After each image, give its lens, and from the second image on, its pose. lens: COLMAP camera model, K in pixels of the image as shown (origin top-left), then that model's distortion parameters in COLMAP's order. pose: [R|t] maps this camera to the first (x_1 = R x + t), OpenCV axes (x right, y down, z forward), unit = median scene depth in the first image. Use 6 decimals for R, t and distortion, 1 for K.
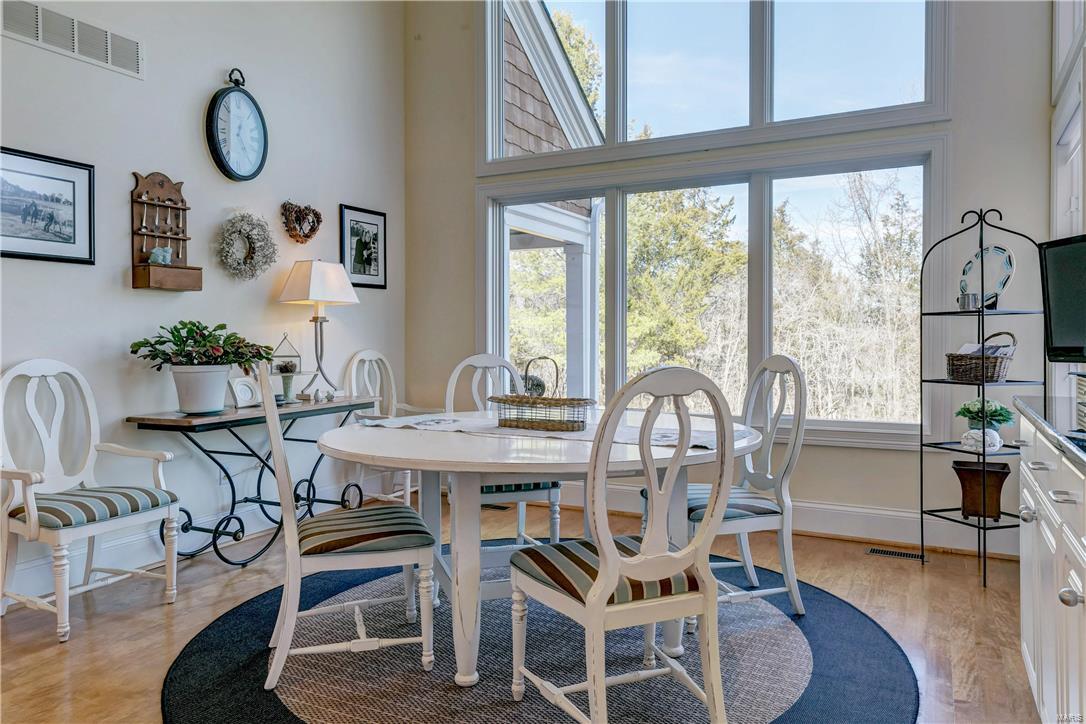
lens RADIAL K [[765.1, 0, 543.4], [0, 765.1, 358.9], [0, 0, 1]] dist [0.004268, 0.000821]
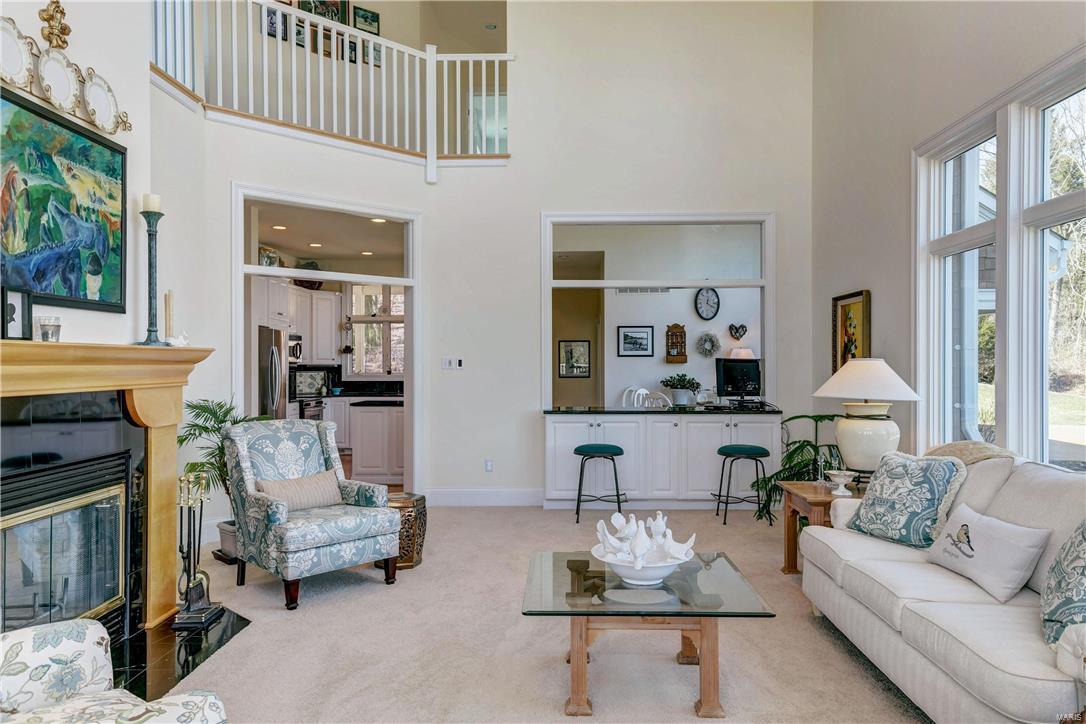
lens RADIAL K [[772.2, 0, 540.1], [0, 772.2, 360.1], [0, 0, 1]] dist [0.035145, -0.009607]
pose [[0.444546, -0.000969, -0.895755, 1.967877], [-0.013200, 0.999884, -0.007633, -0.073457], [0.895659, 0.015217, 0.444482, -0.805444]]
